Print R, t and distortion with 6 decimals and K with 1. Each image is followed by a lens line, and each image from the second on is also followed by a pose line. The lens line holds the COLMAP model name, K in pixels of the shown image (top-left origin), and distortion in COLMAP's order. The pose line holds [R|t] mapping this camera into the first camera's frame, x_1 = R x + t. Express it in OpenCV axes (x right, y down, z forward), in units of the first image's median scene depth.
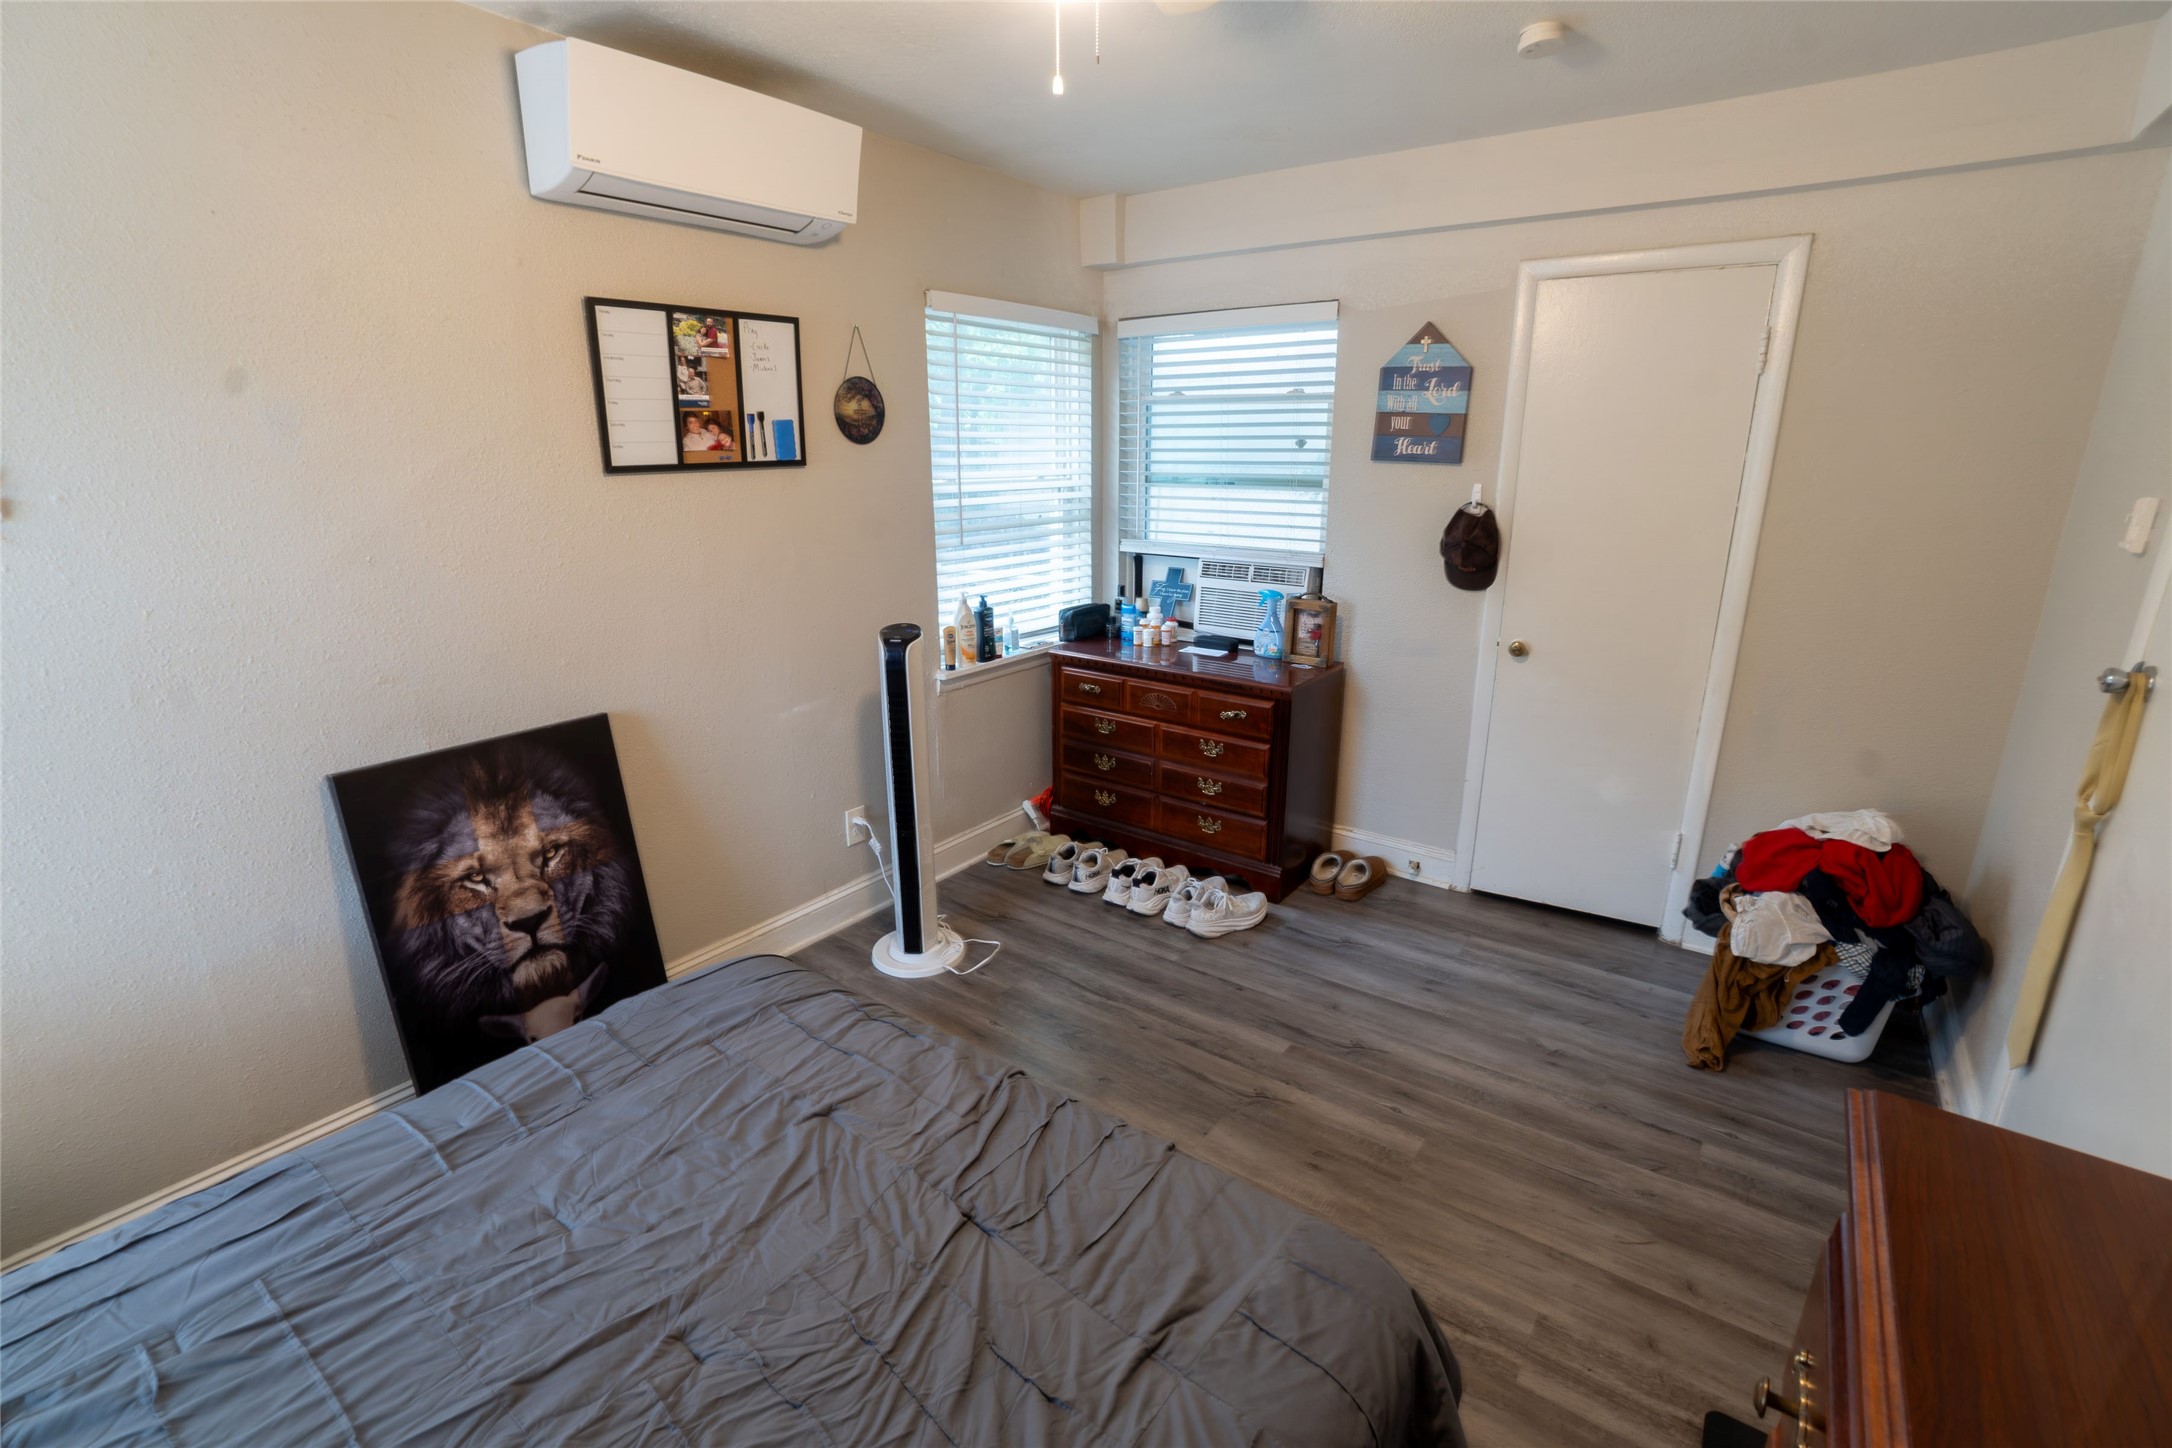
lens RADIAL K [[957.4, 0, 1086.0], [0, 957.4, 724.0], [0, 0, 1]] dist [-0.062475, 0.000199]
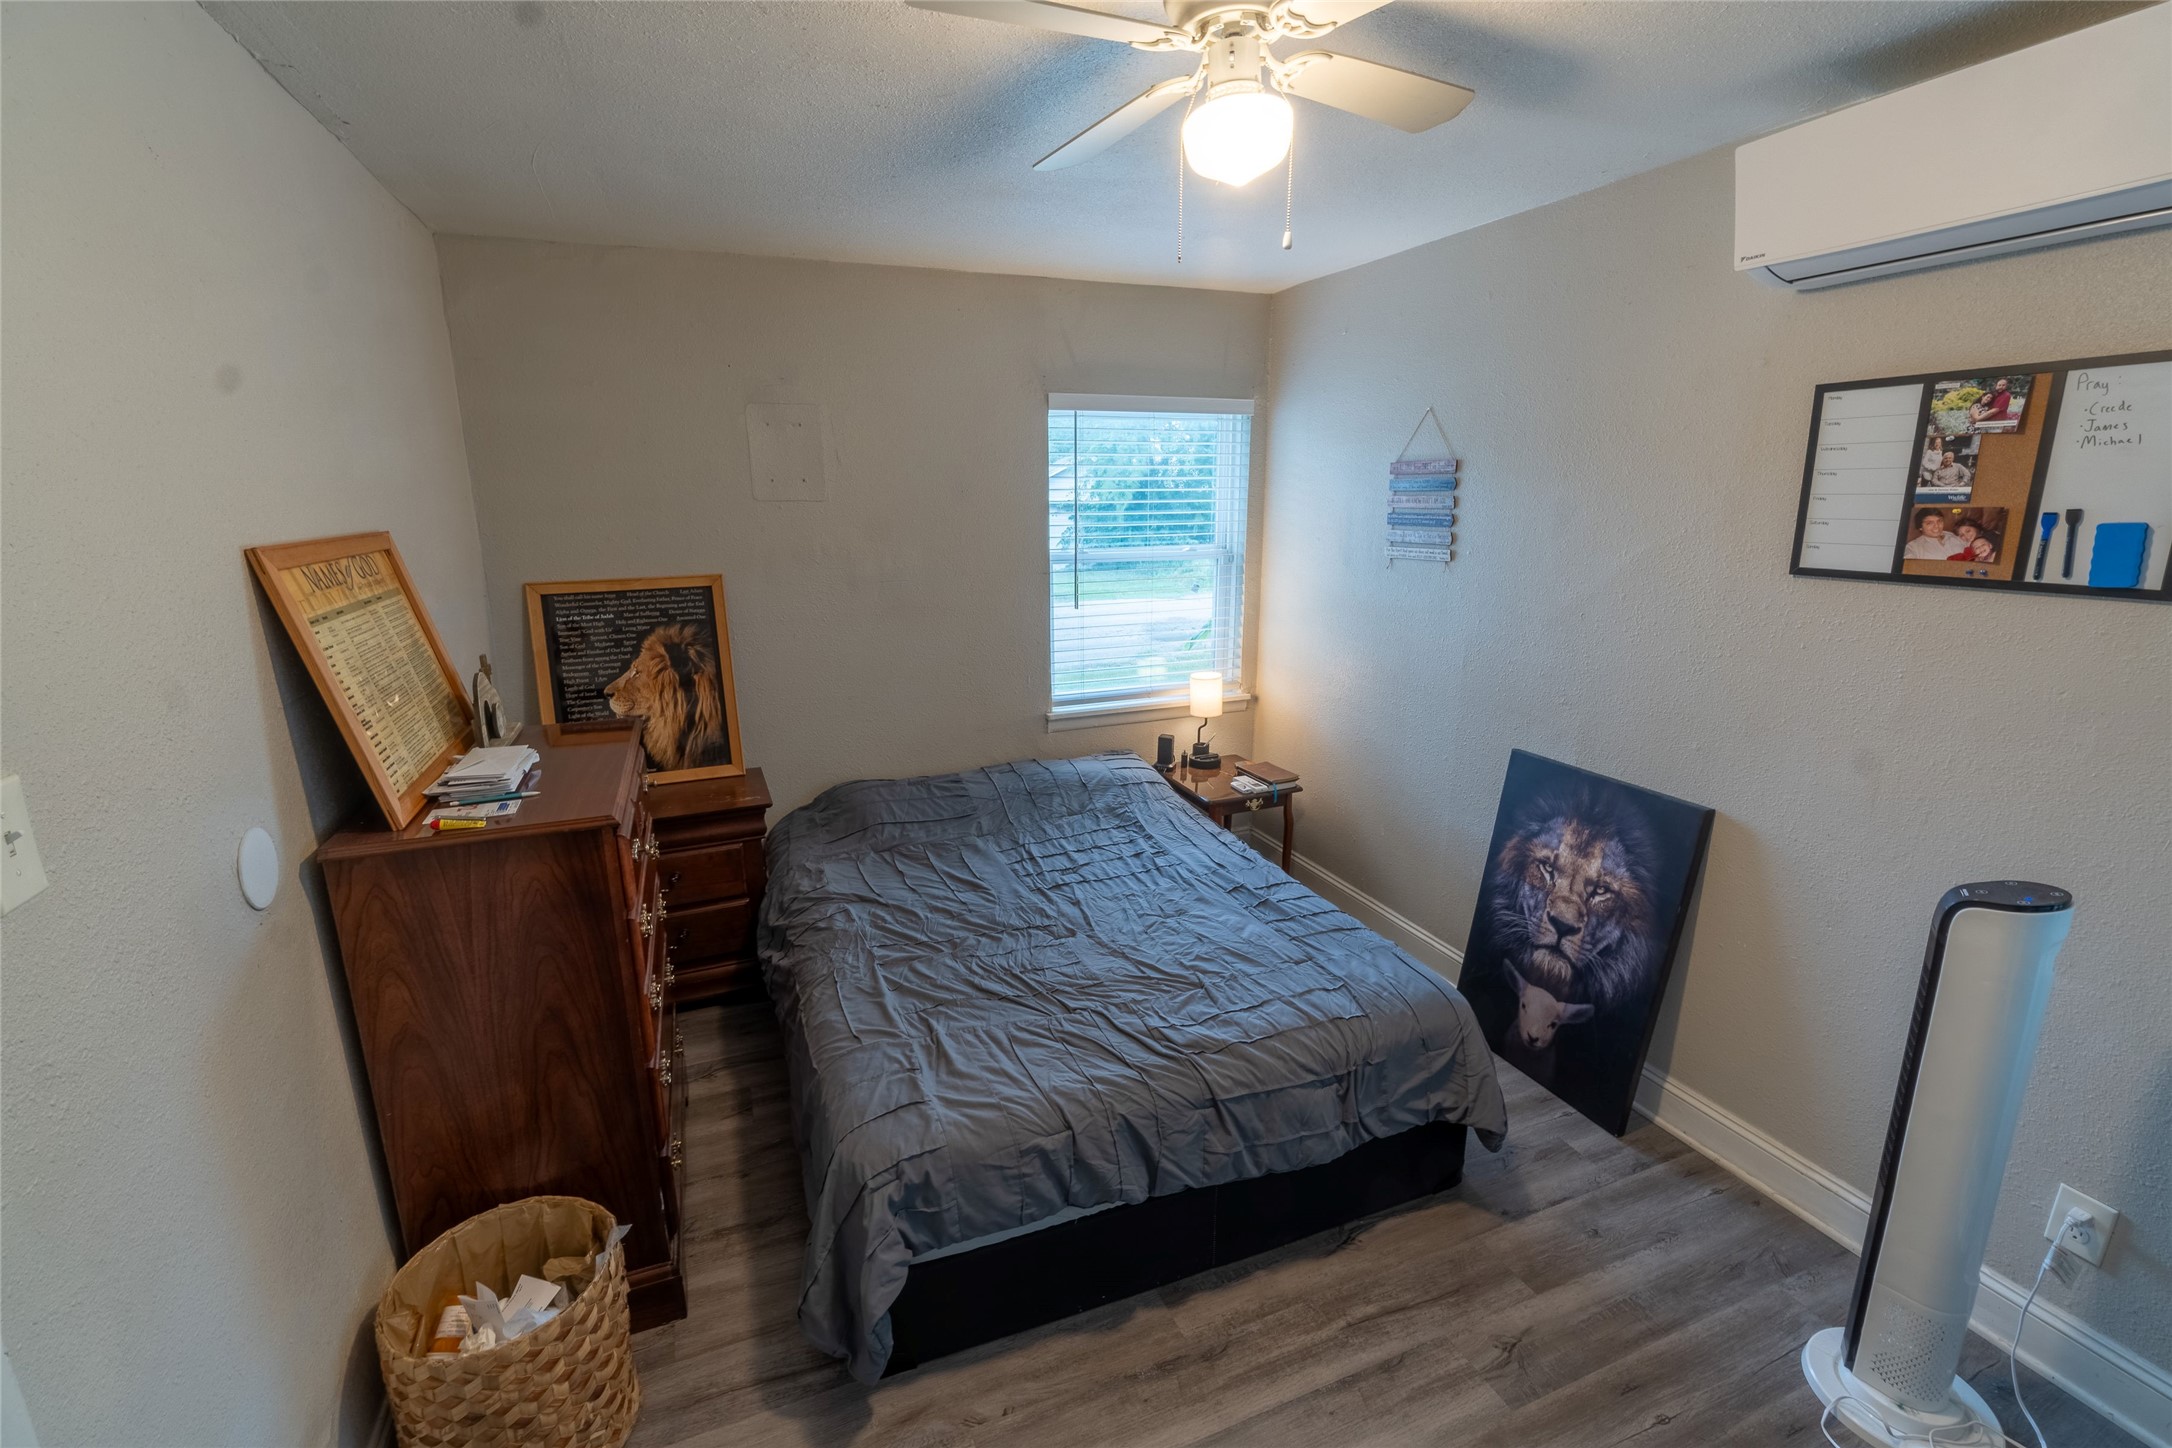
lens RADIAL K [[950.5, 0, 1086.0], [0, 950.5, 724.0], [0, 0, 1]] dist [-0.001159, -0.000541]
pose [[-0.522968, 0.205010, -0.827331, 0.652391], [-0.237322, 0.897238, 0.372347, -0.316918], [0.818647, 0.391070, -0.420573, 0.878818]]
